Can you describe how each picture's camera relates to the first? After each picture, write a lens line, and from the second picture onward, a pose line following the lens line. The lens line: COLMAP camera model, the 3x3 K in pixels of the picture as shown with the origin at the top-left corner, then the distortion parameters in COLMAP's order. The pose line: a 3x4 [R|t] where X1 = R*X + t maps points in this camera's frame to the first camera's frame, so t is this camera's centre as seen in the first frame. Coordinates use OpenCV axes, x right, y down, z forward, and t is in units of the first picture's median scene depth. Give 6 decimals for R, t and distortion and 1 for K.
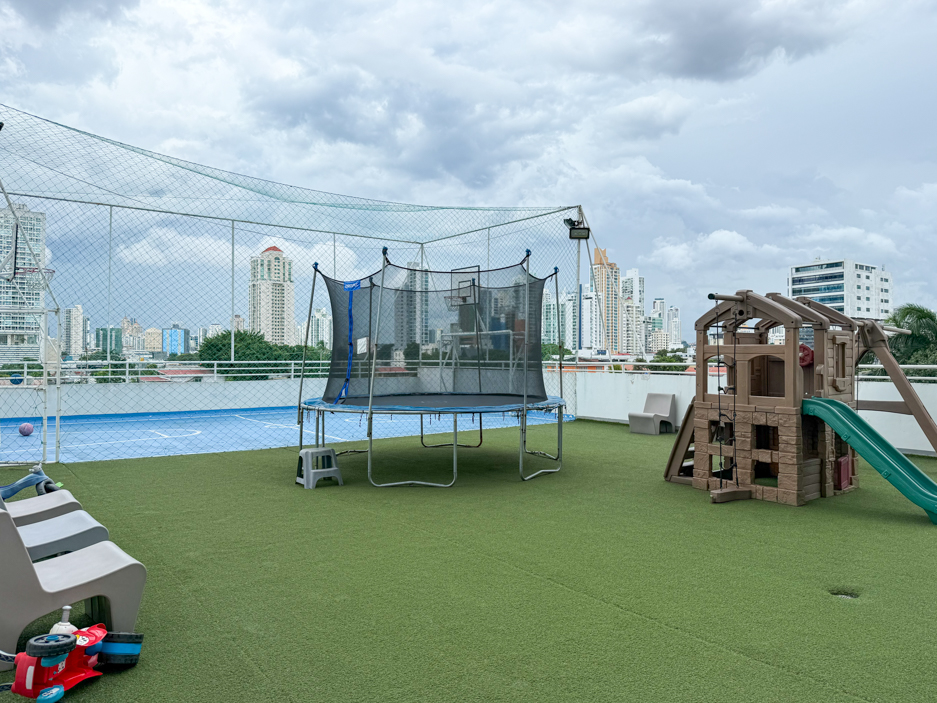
lens RADIAL K [[690.6, 0, 469.2], [0, 690.6, 360.4], [0, 0, 1]] dist [0.076567, -0.051790]
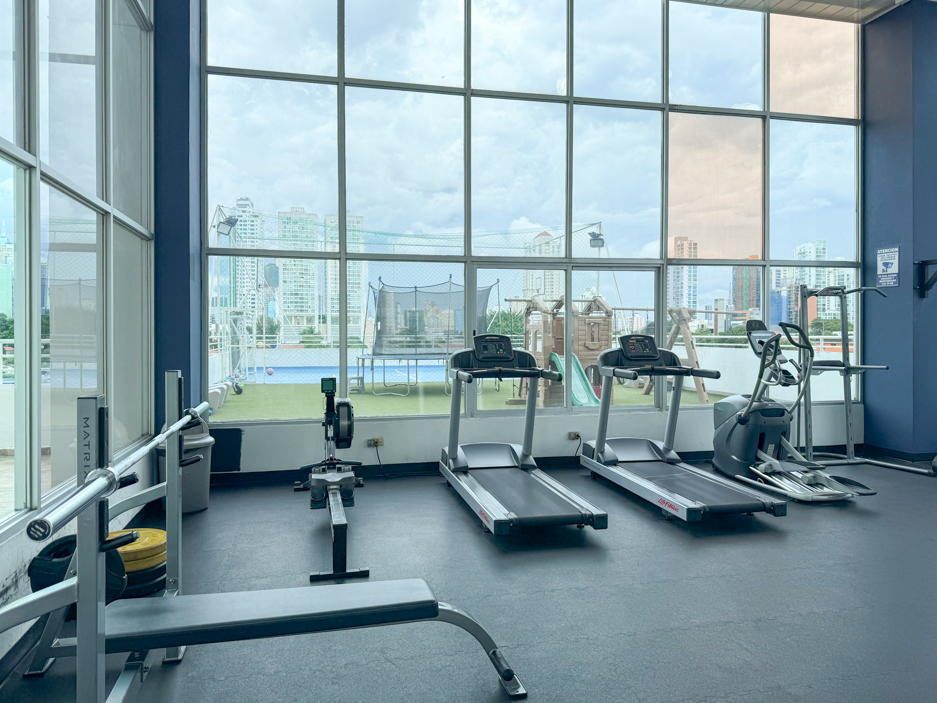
lens RADIAL K [[690.6, 0, 471.3], [0, 690.6, 344.3], [0, 0, 1]] dist [0.076567, -0.051790]
pose [[0.917179, 0.003137, -0.398463, 0.698317], [0.000951, 0.999949, 0.010061, 0.000179], [0.398474, -0.009607, 0.917129, -0.500175]]
